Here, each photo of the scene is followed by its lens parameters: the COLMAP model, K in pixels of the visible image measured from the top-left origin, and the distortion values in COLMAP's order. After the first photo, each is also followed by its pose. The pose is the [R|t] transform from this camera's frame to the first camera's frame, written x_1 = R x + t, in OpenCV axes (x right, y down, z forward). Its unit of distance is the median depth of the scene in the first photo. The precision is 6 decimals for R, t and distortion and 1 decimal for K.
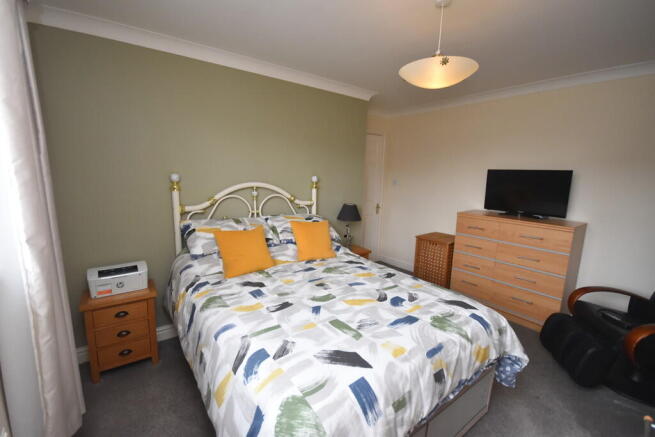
lens RADIAL K [[293.8, 0, 327.5], [0, 293.8, 218.5], [0, 0, 1]] dist [0.002727, 0.000036]
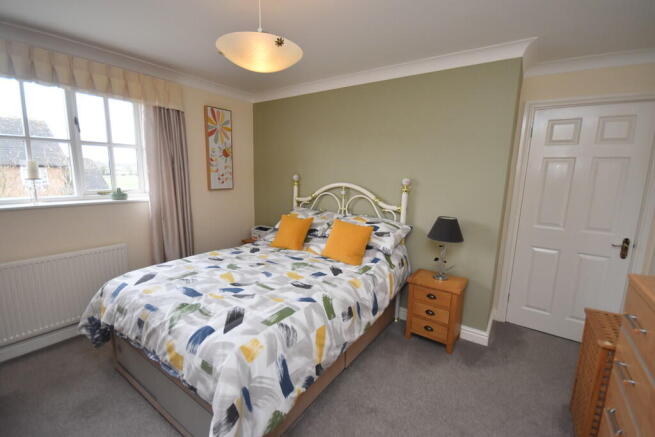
lens RADIAL K [[289.7, 0, 327.8], [0, 289.7, 222.1], [0, 0, 1]] dist [-0.001879, -0.000145]
pose [[0.296980, 0.143591, -0.944026, 0.906439], [-0.161054, 0.981998, 0.098701, -0.083555], [0.941204, 0.122726, 0.314759, 0.675960]]
